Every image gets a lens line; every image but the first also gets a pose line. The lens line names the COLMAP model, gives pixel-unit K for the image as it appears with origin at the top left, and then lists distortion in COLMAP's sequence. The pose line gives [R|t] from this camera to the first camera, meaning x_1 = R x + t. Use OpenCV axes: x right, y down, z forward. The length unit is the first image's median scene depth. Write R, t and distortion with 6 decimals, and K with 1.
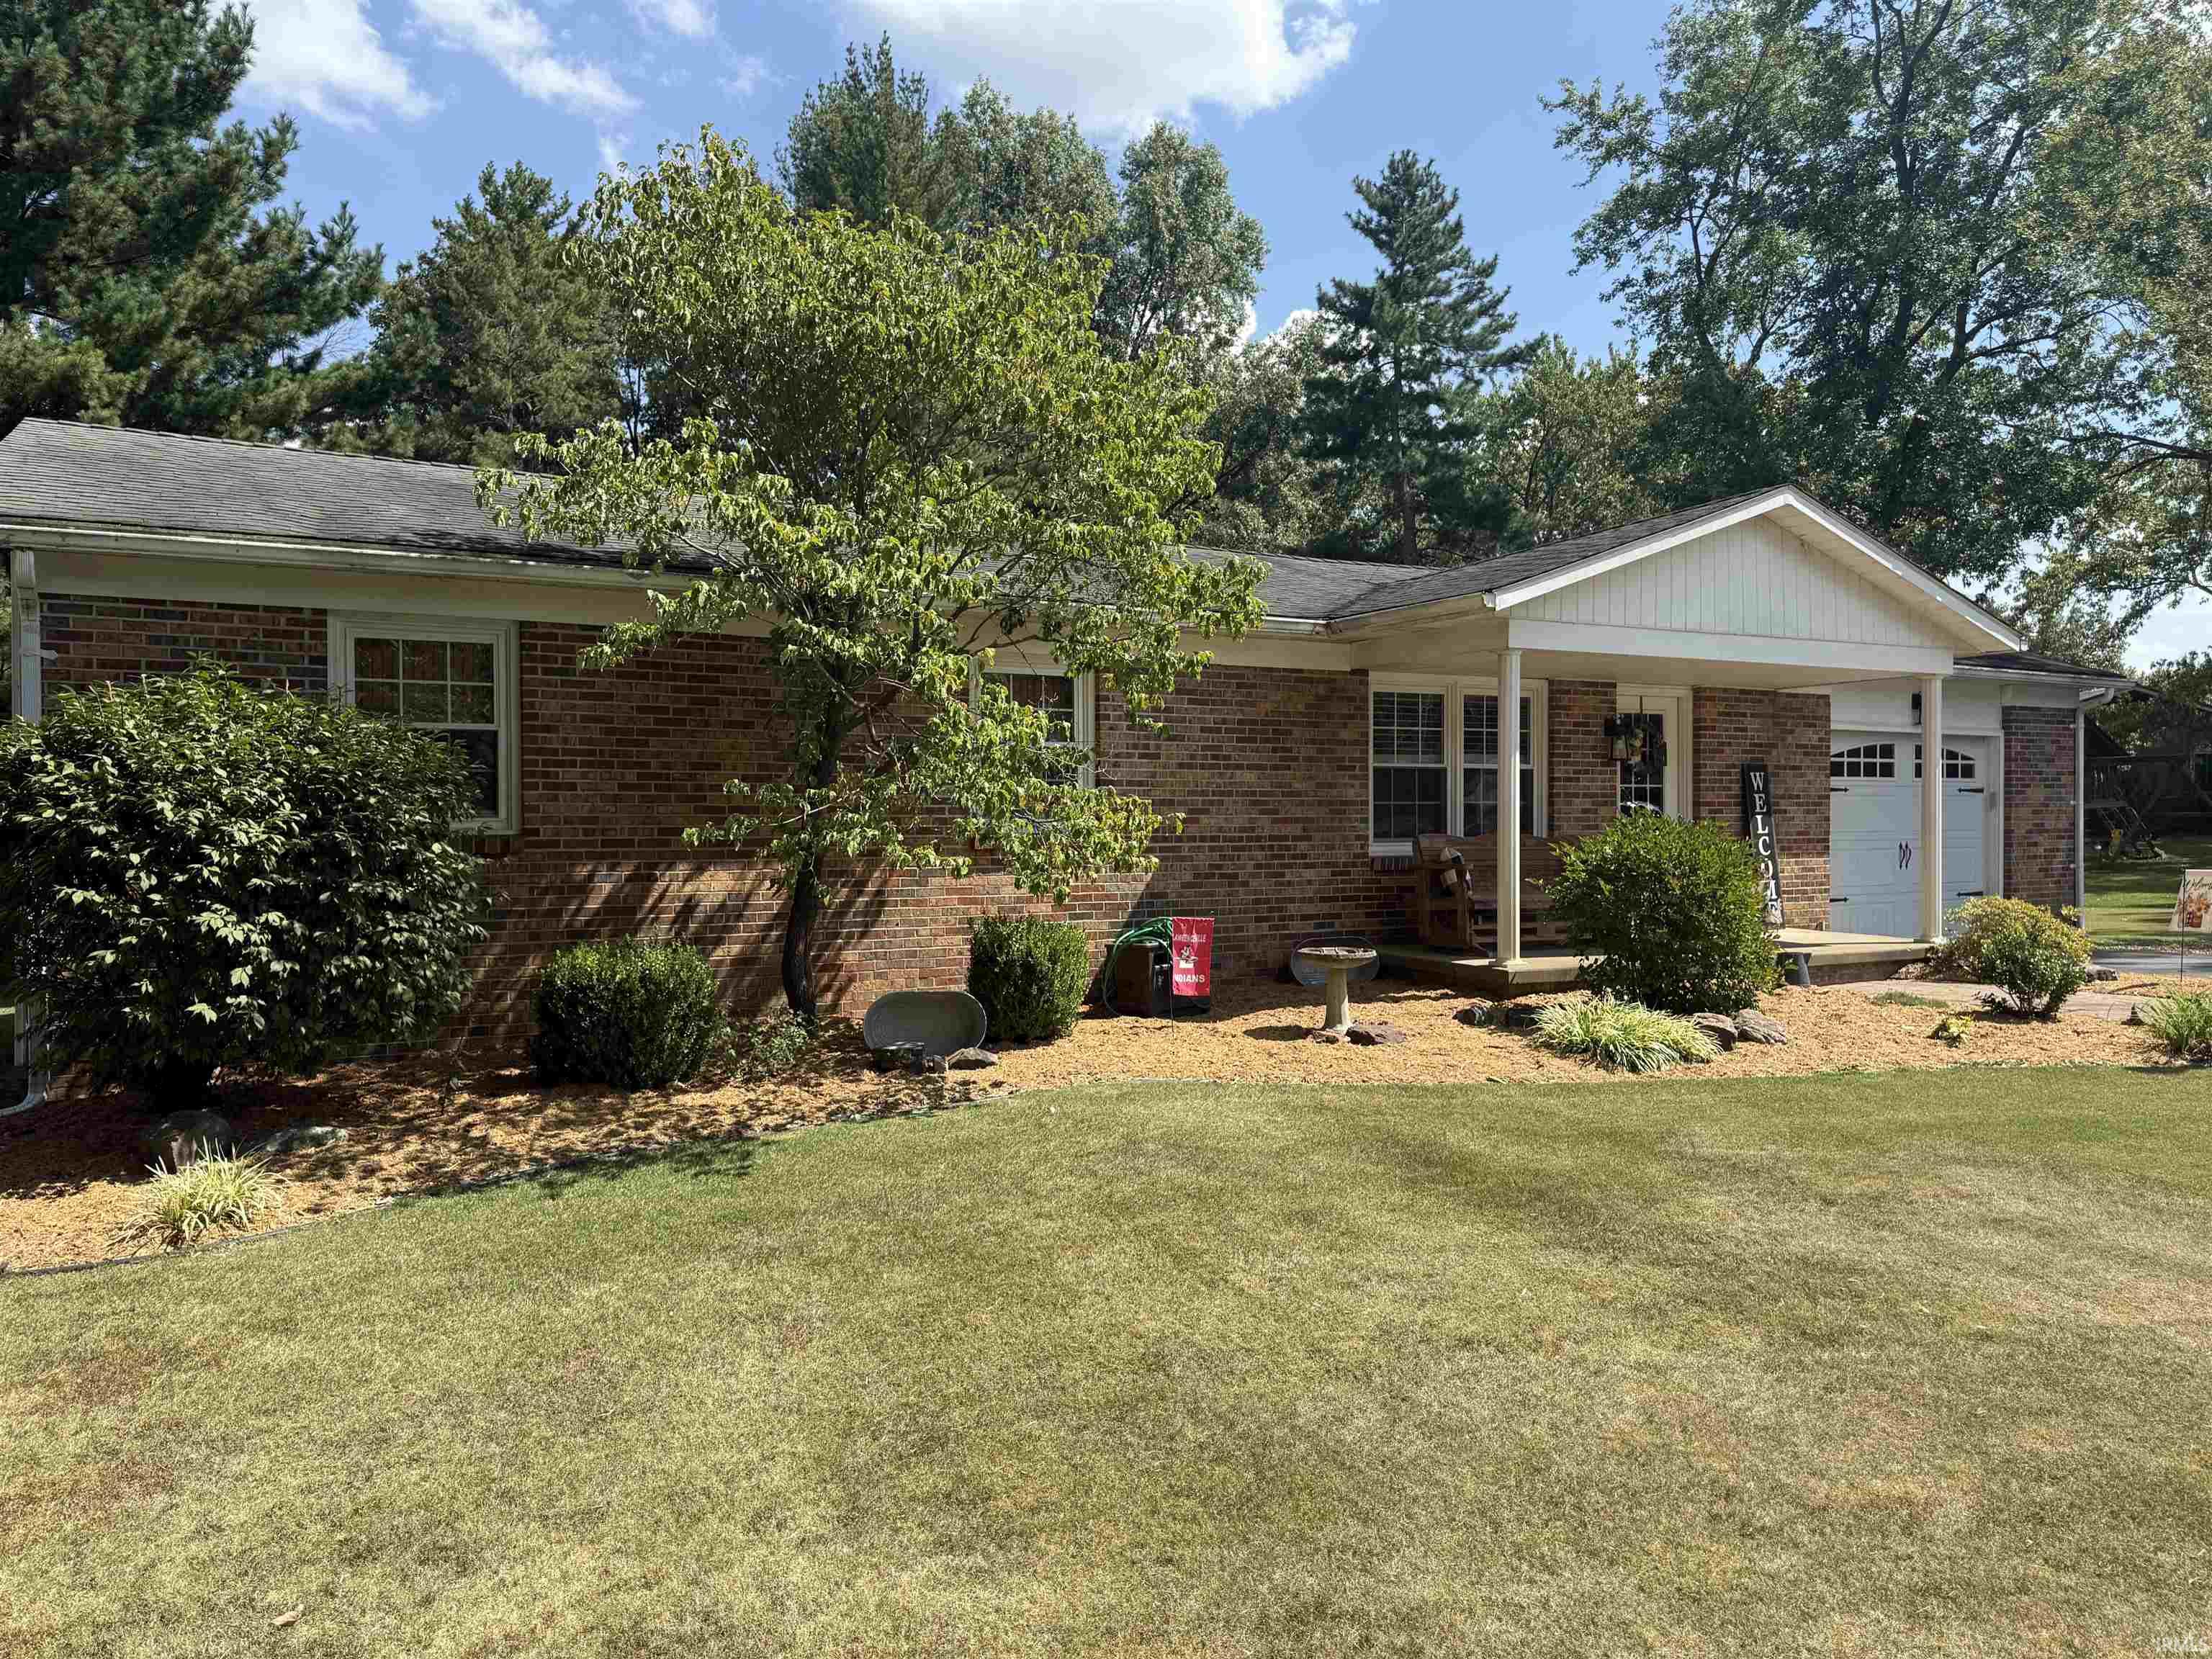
lens RADIAL K [[1564.0, 0, 1059.3], [0, 1564.0, 829.6], [0, 0, 1]] dist [0.056202, -0.047932]
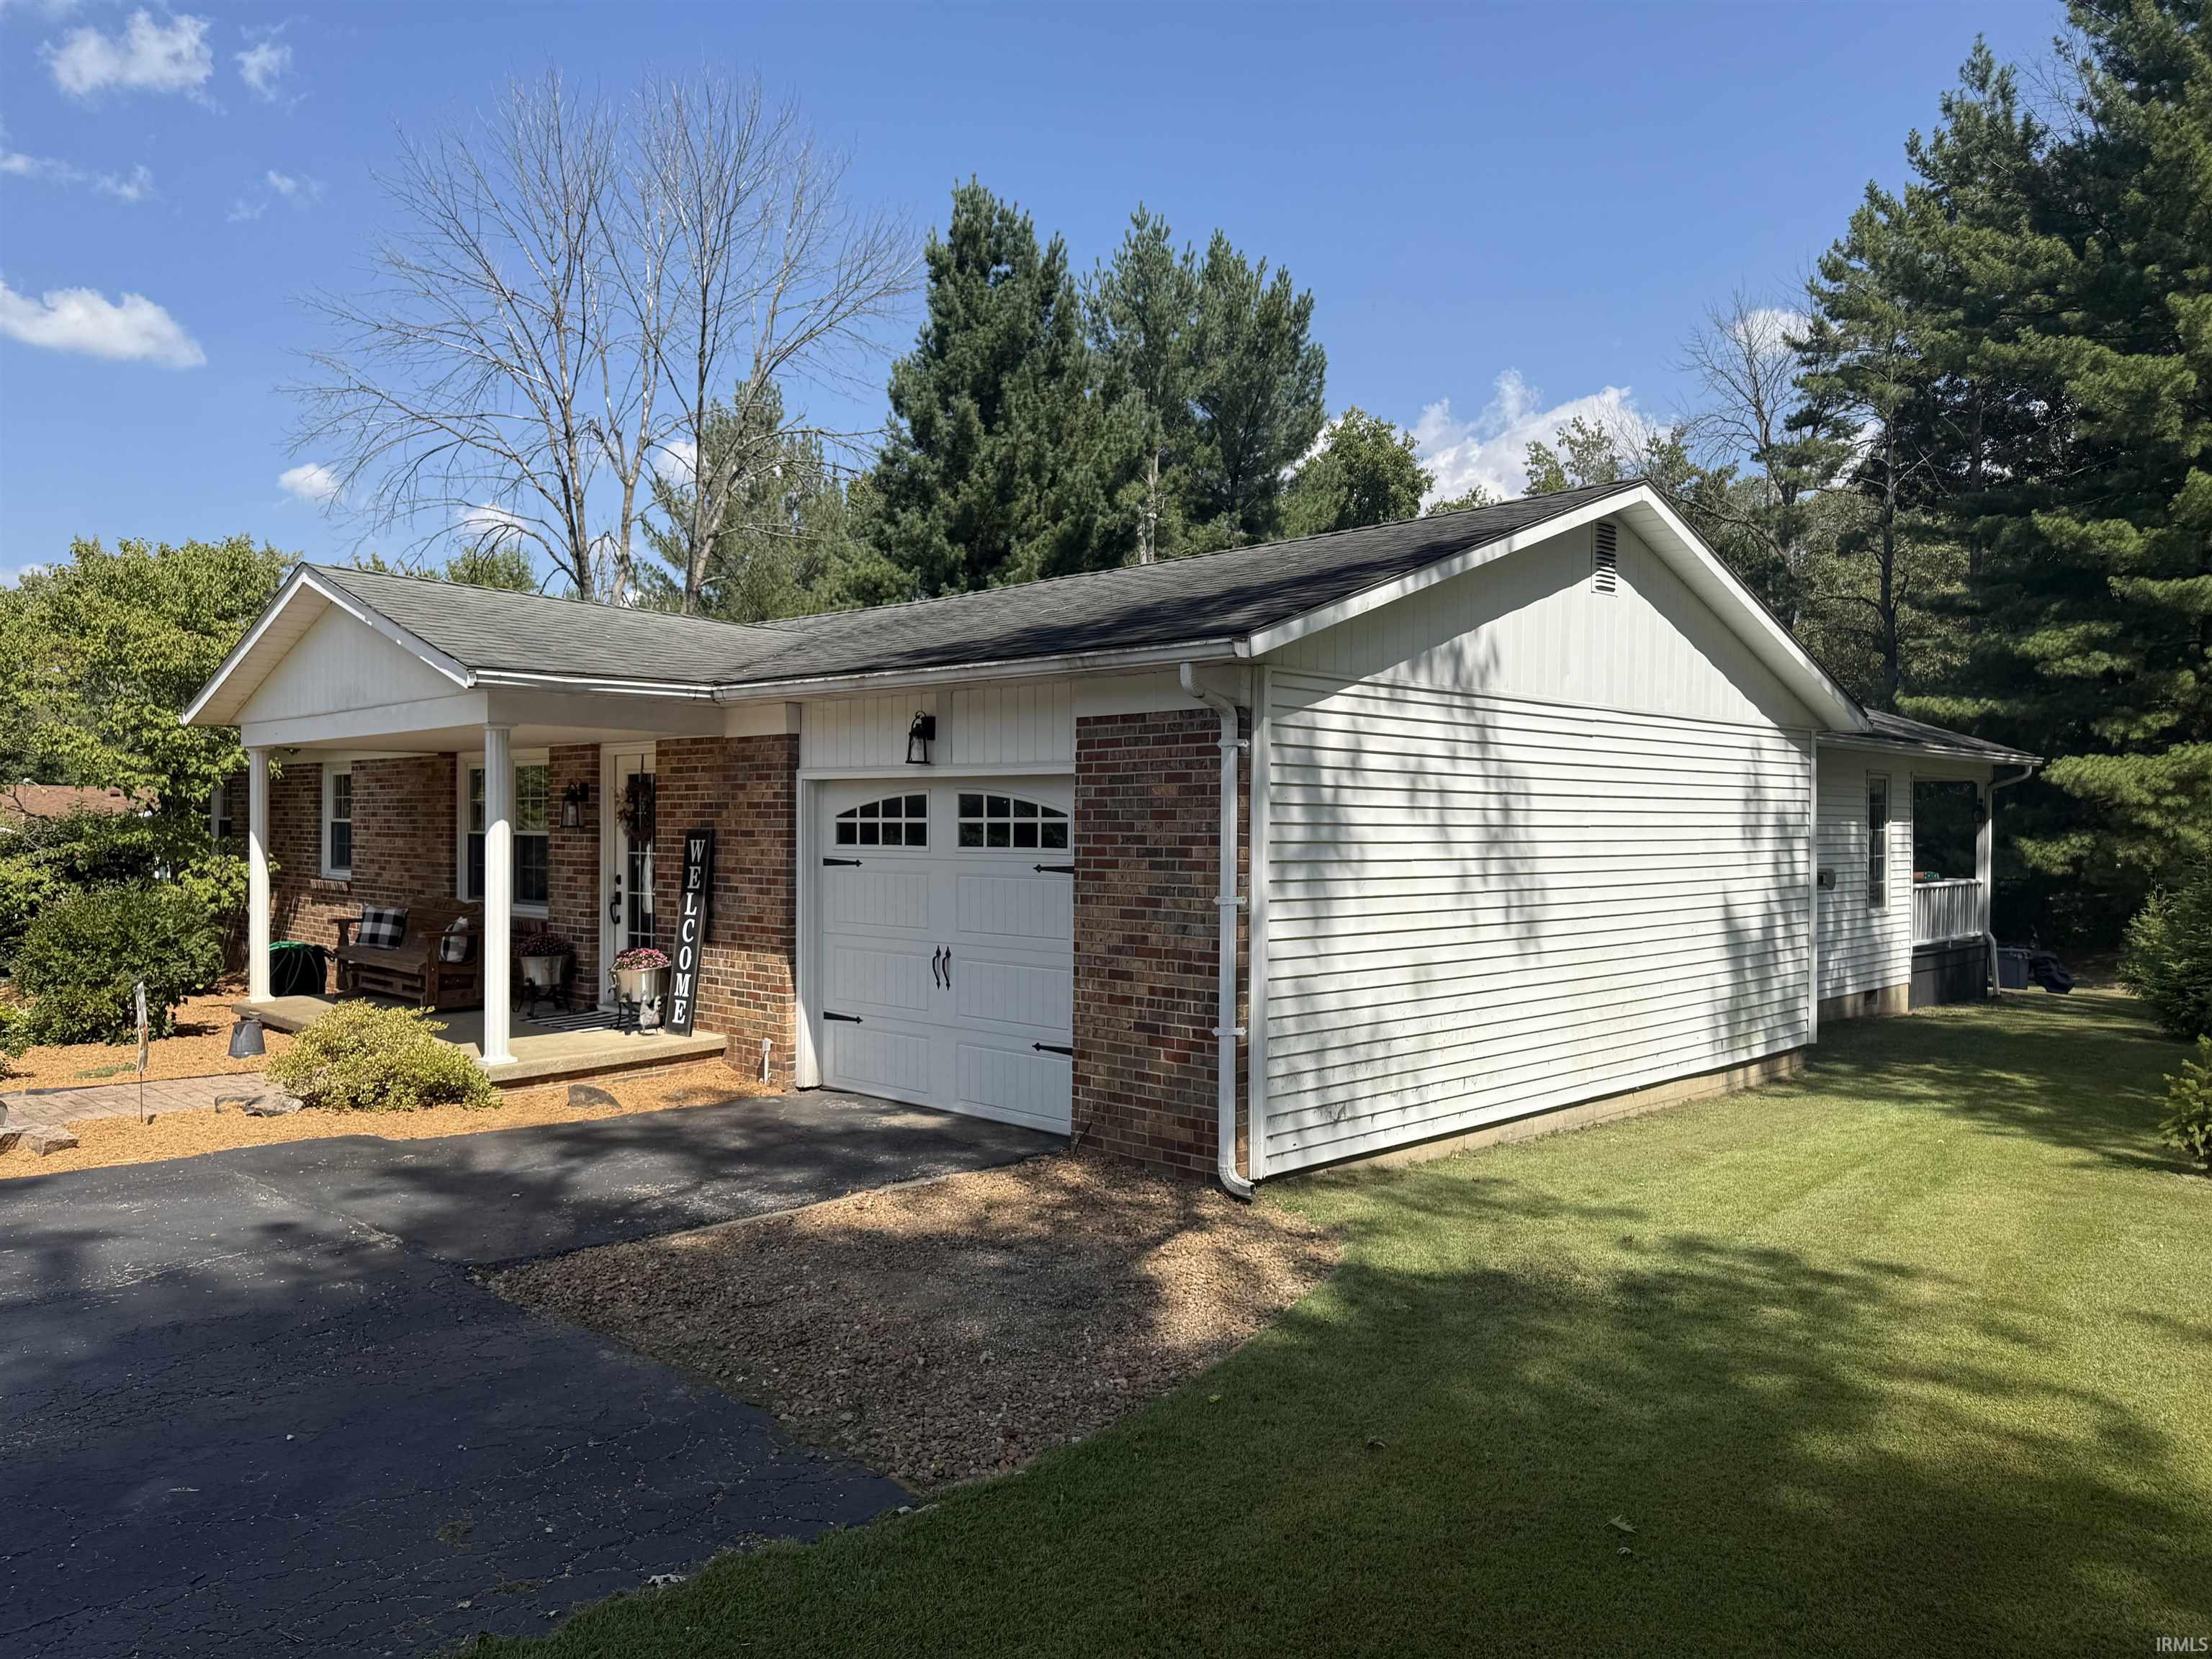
lens RADIAL K [[1564.0, 0, 1109.8], [0, 1564.0, 828.6], [0, 0, 1]] dist [0.056202, -0.047932]
pose [[0.281179, 0.006210, -0.959635, 1.245597], [-0.012717, 0.999915, 0.002745, -0.045777], [0.959571, 0.011432, 0.281234, 0.951211]]
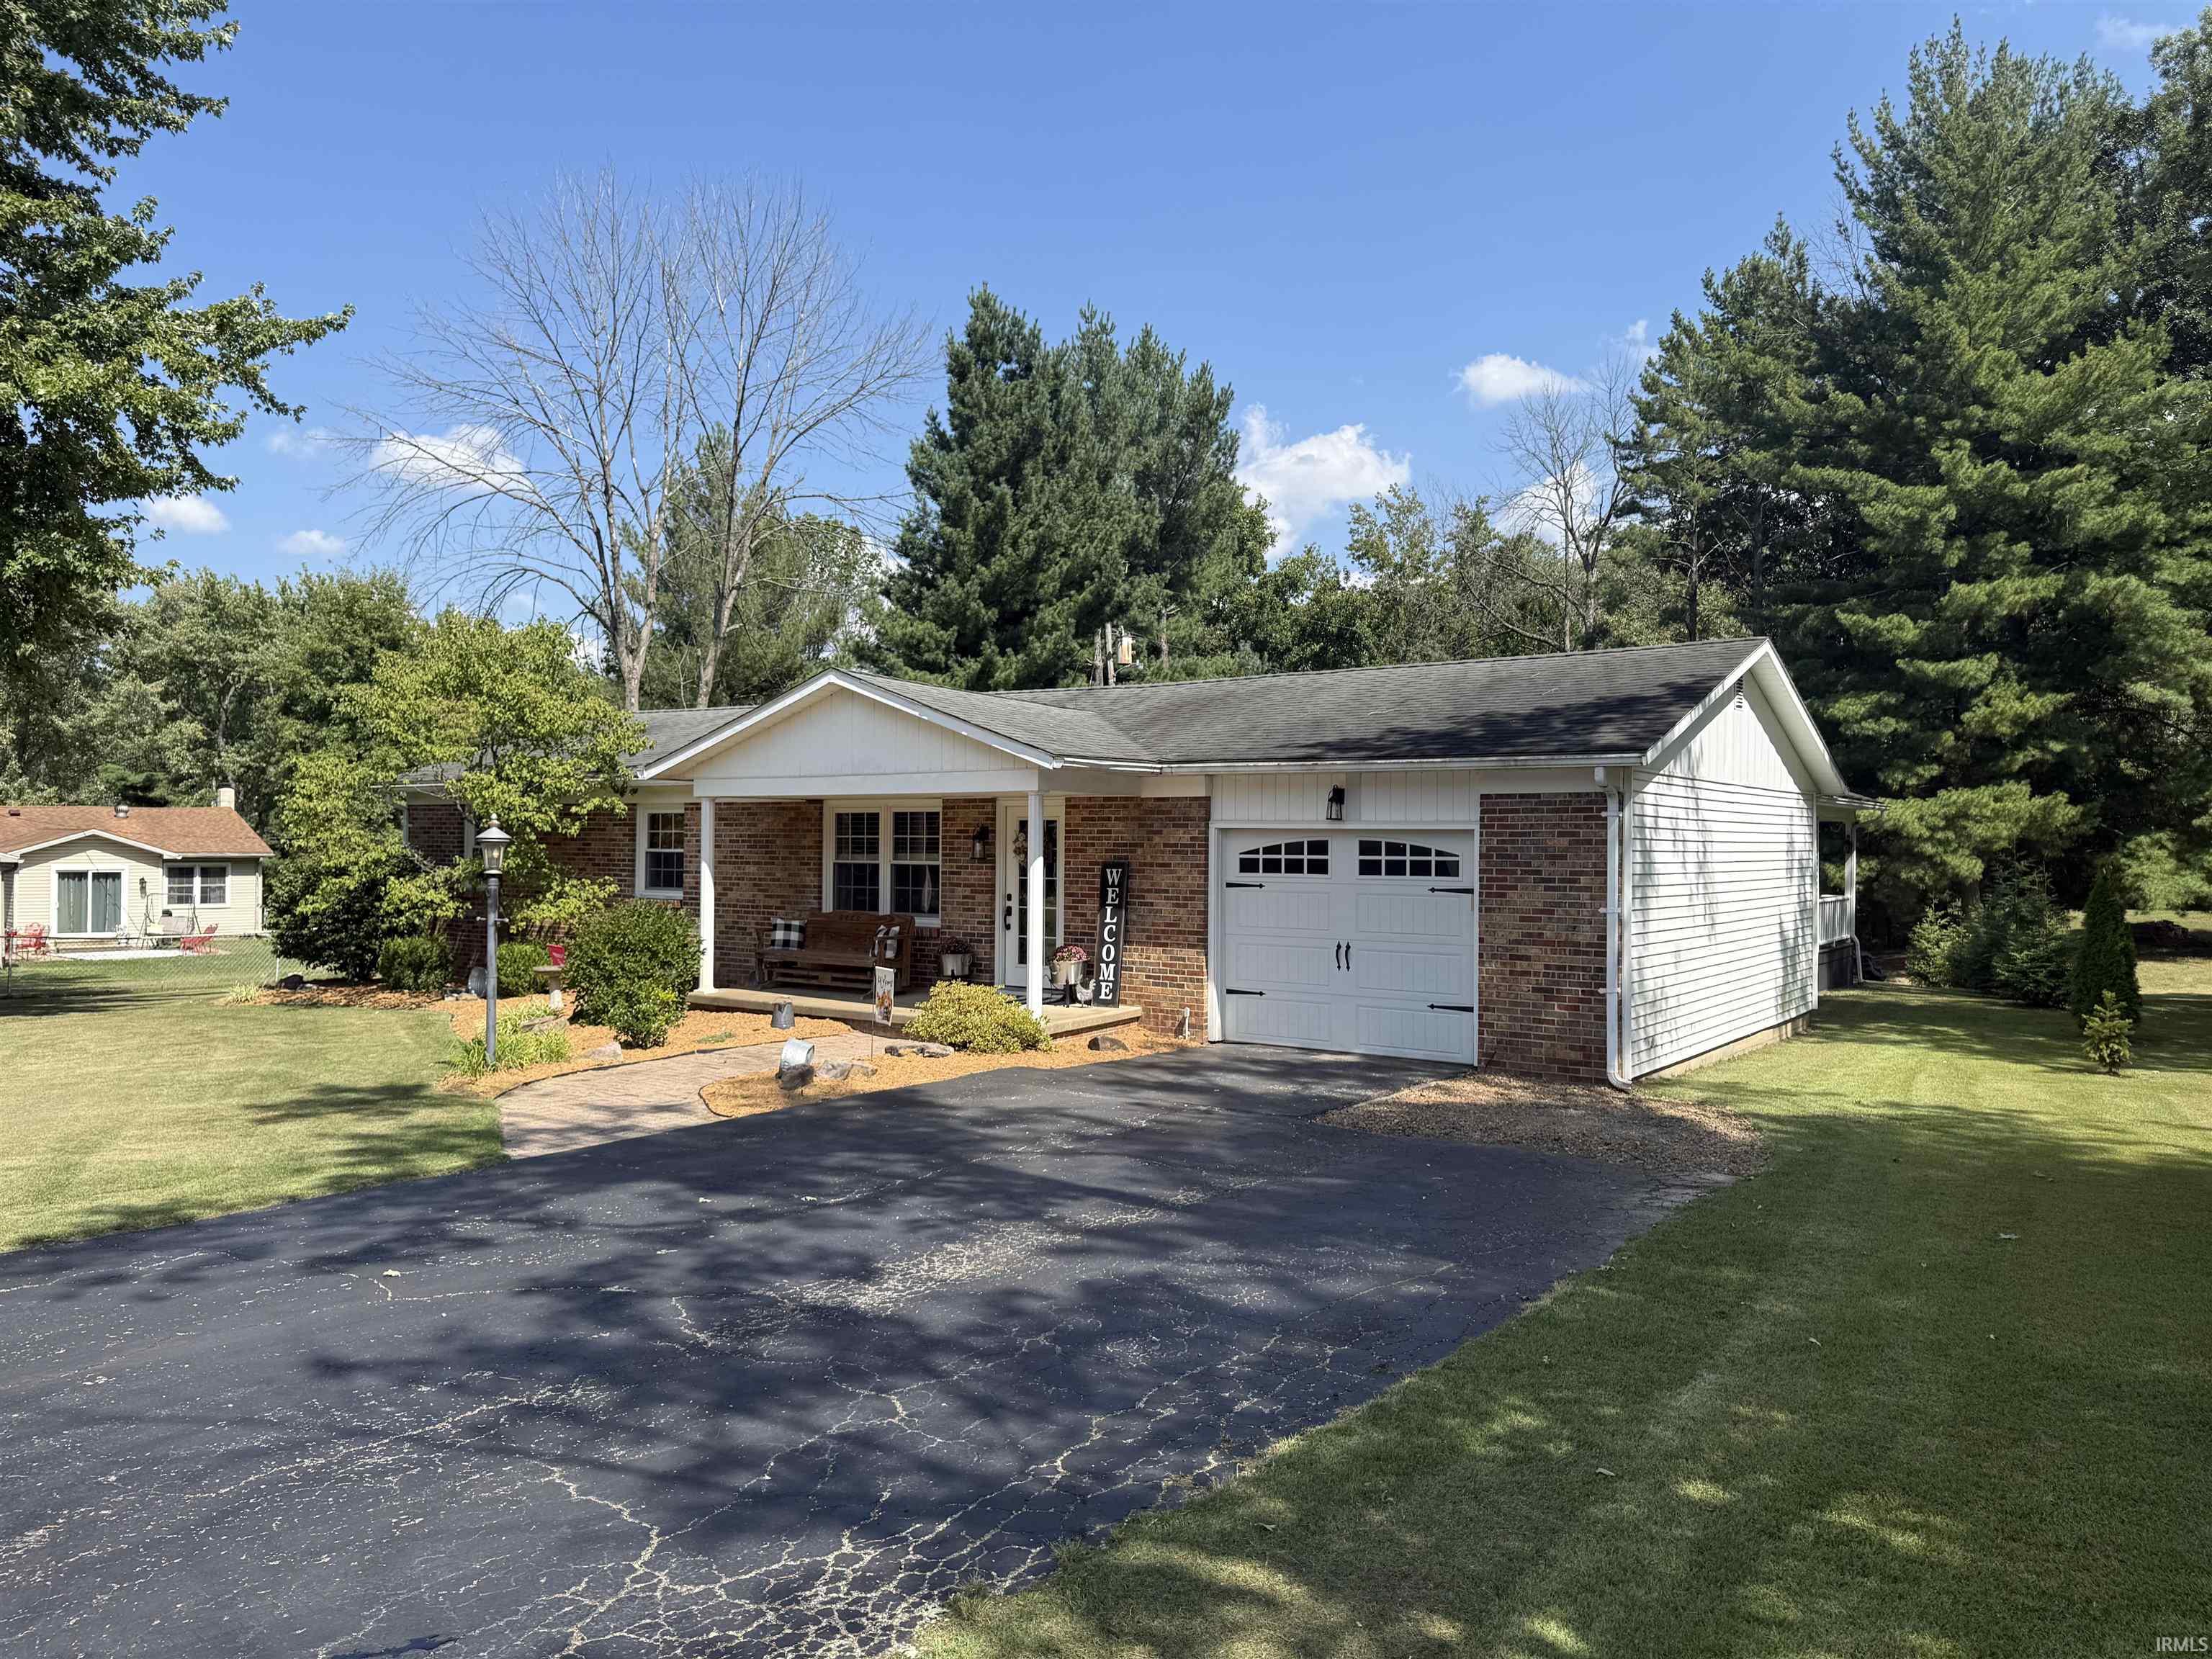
lens RADIAL K [[1564.0, 0, 1095.5], [0, 1564.0, 832.5], [0, 0, 1]] dist [0.056202, -0.047932]
pose [[0.429077, -0.000130, -0.903268, 1.420265], [-0.016347, 0.999835, -0.007910, -0.052204], [0.903120, 0.018160, 0.429004, 0.491469]]
